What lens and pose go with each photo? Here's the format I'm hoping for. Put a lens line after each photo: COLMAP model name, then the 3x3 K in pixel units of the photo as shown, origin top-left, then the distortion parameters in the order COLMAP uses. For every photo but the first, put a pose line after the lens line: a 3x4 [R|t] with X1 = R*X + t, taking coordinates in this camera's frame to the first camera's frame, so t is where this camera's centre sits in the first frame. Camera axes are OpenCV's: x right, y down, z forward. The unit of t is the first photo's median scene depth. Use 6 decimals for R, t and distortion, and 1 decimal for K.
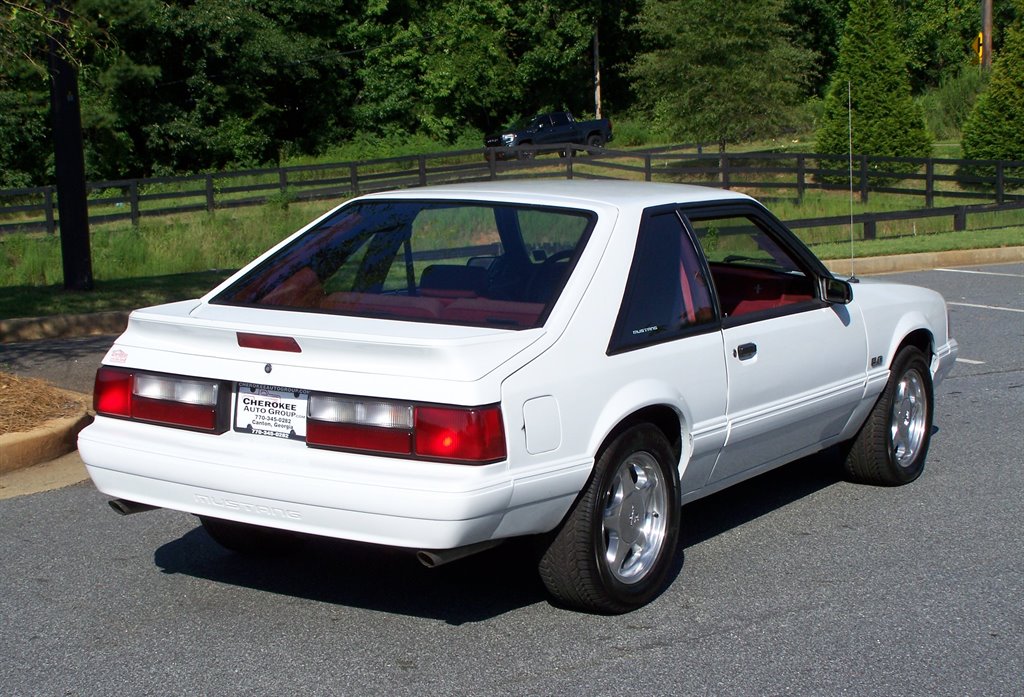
lens RADIAL K [[1966.7, 0, 506.7], [0, 1966.7, 348.4], [0, 0, 1]] dist [-0.099205, 0.000000]
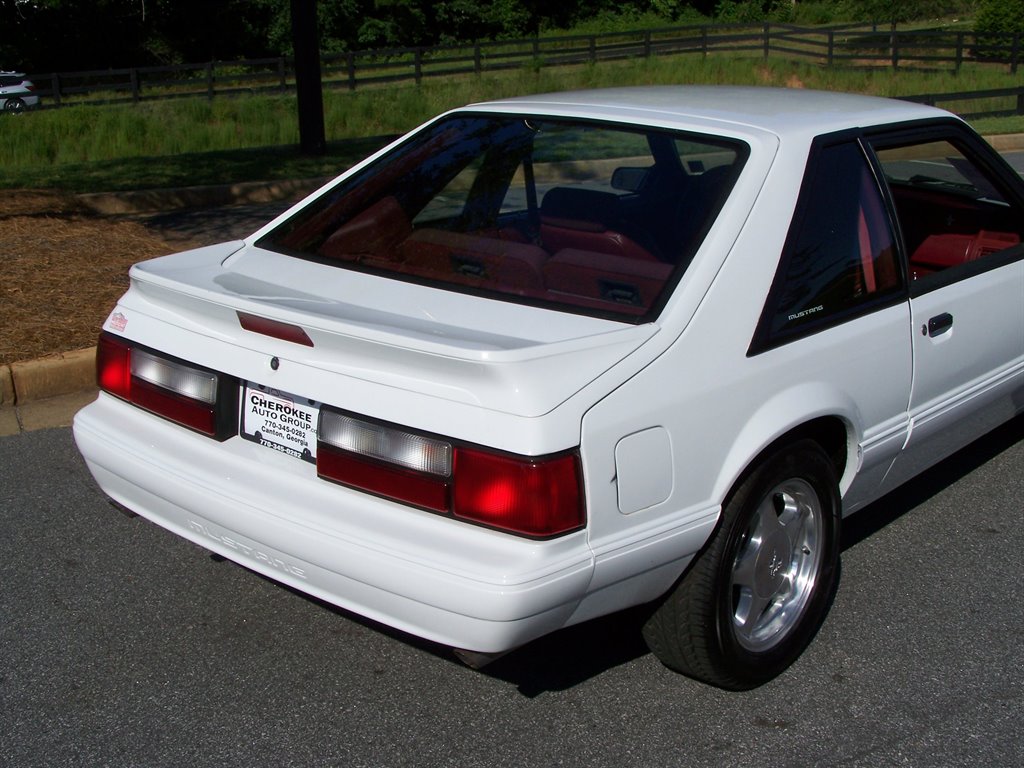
lens RADIAL K [[1496.5, 0, 476.8], [0, 1496.5, 407.2], [0, 0, 1]] dist [-0.041949, 0.000000]
pose [[0.987918, 0.044846, -0.148347, 0.033518], [-0.022073, 0.988174, 0.151738, -0.055319], [0.153398, -0.146631, 0.977225, 0.428897]]
